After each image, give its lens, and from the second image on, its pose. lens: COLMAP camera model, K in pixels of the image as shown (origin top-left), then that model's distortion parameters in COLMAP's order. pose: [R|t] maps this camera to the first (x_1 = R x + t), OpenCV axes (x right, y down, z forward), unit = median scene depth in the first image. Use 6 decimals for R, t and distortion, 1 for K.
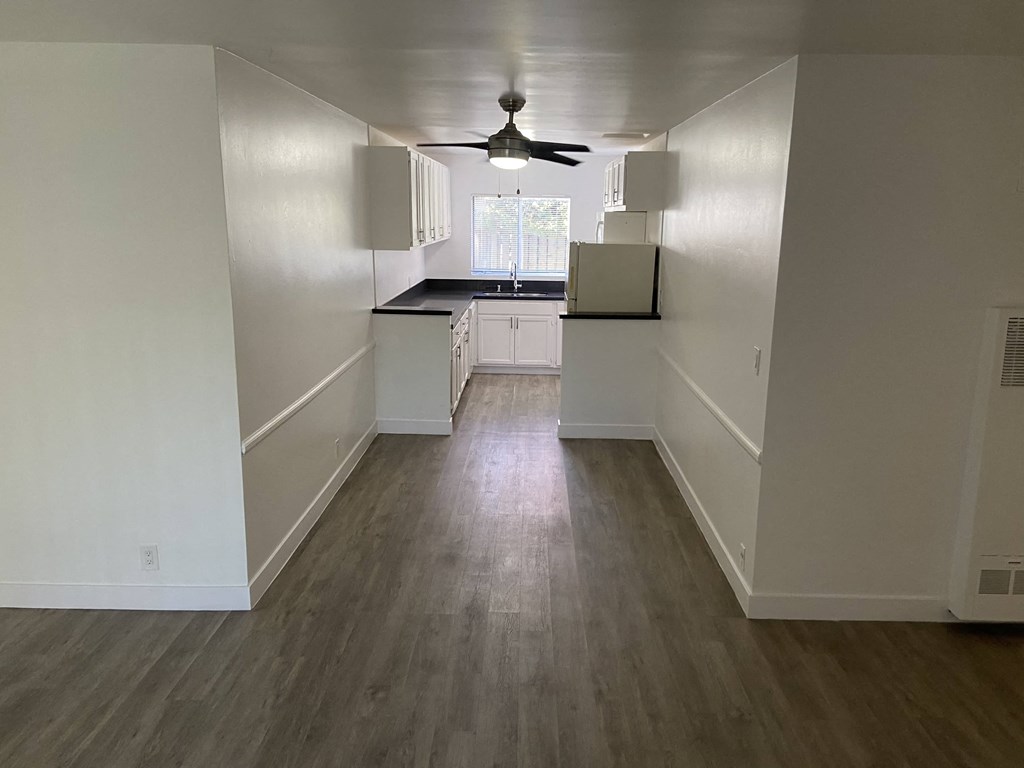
lens RADIAL K [[751.5, 0, 512.0], [0, 751.5, 384.0], [0, 0, 1]] dist [0.093311, -0.129279]
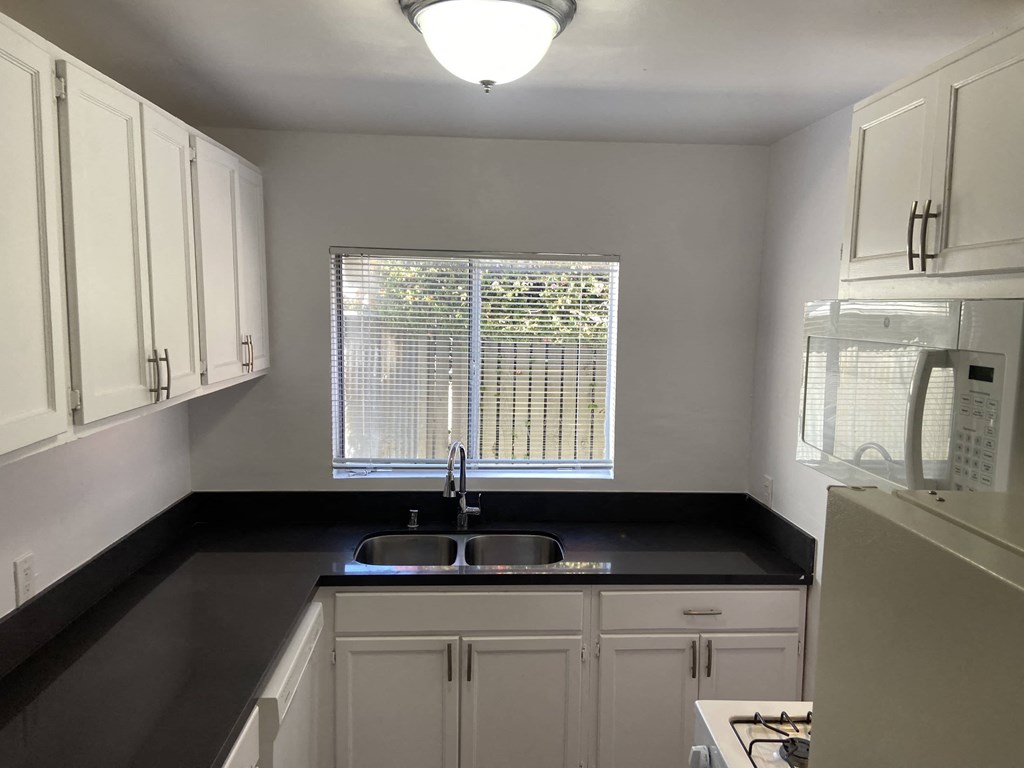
lens RADIAL K [[751.5, 0, 512.0], [0, 751.5, 384.0], [0, 0, 1]] dist [0.093311, -0.129279]
pose [[0.997092, -0.003473, 0.076127, 0.001305], [0.012051, 0.993577, -0.112511, -0.148256], [-0.075248, 0.113101, 0.990730, 0.651361]]
